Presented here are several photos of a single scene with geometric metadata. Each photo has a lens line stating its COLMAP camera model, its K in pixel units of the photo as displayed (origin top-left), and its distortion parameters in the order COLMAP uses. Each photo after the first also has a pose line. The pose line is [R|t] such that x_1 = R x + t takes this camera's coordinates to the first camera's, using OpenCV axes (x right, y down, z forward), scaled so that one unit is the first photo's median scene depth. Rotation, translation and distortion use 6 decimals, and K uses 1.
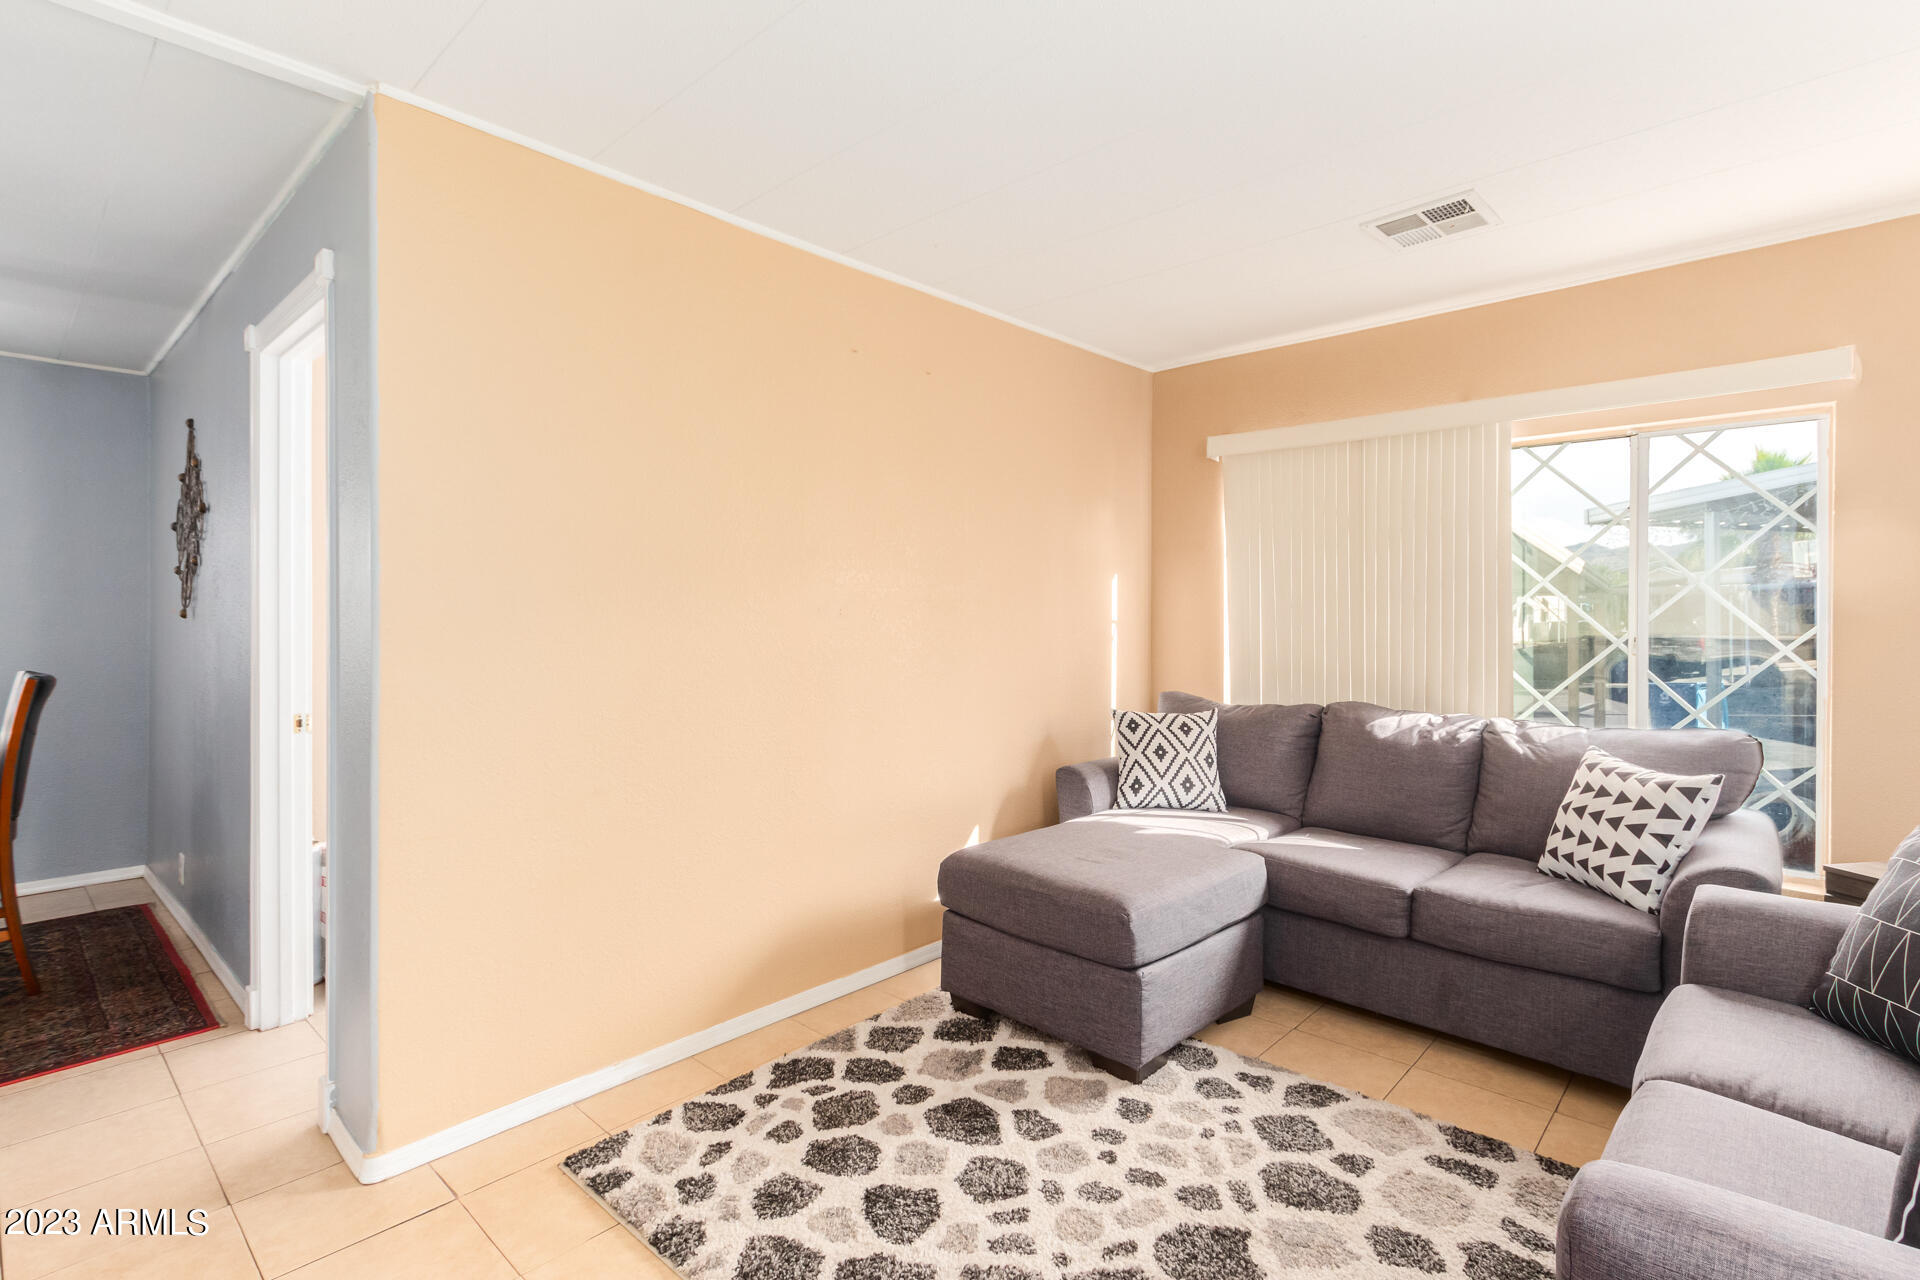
lens RADIAL K [[932.9, 0, 960.1], [0, 932.9, 632.5], [0, 0, 1]] dist [-0.000454, -0.001008]
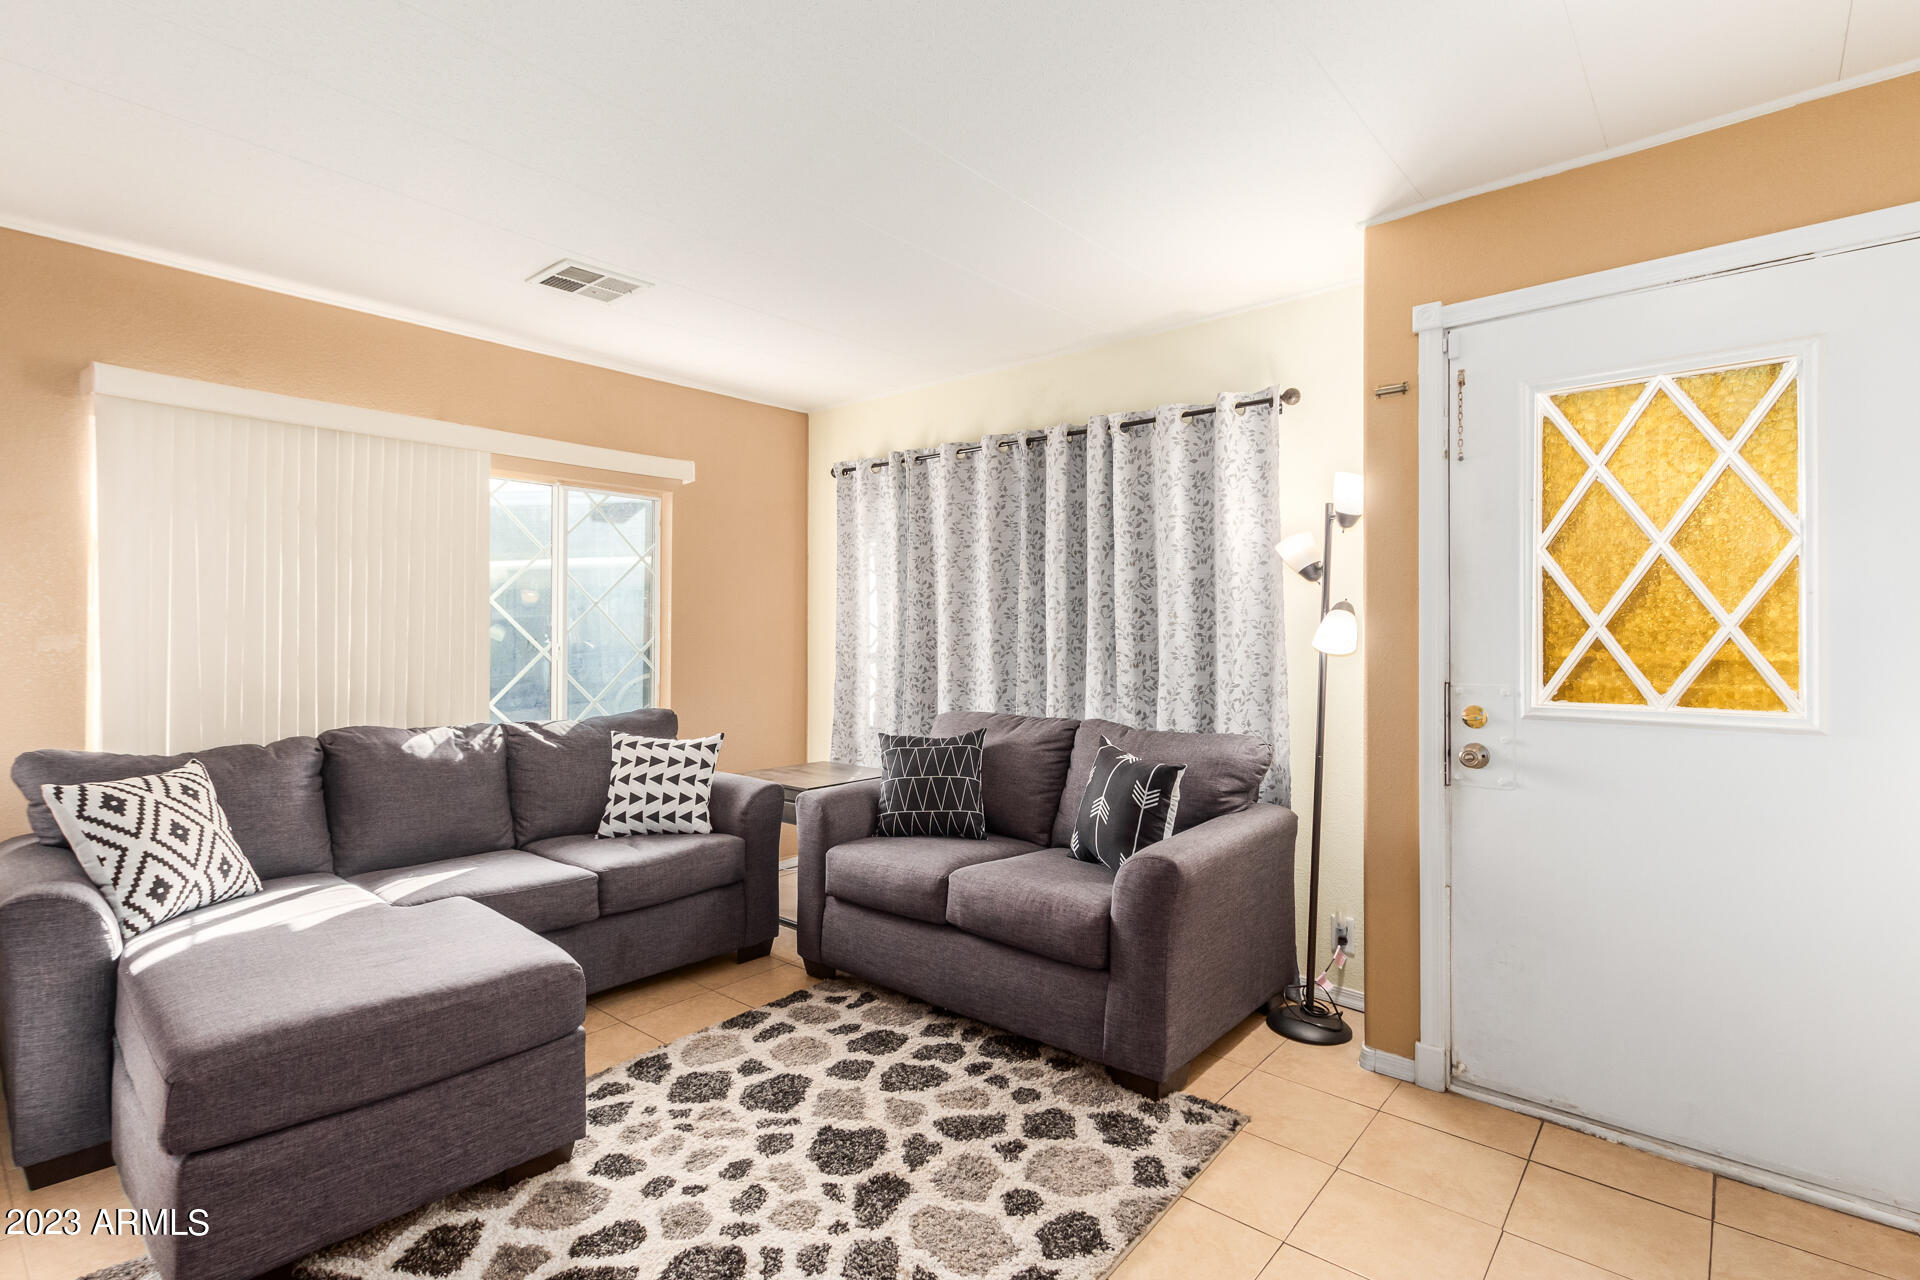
lens RADIAL K [[917.6, 0, 982.1], [0, 917.6, 650.6], [0, 0, 1]] dist [0.002237, -0.000098]
pose [[-0.079063, -0.020773, 0.996653, -0.714817], [0.022064, 0.999501, 0.022582, -0.006585], [-0.996625, 0.023775, -0.078565, 0.688280]]
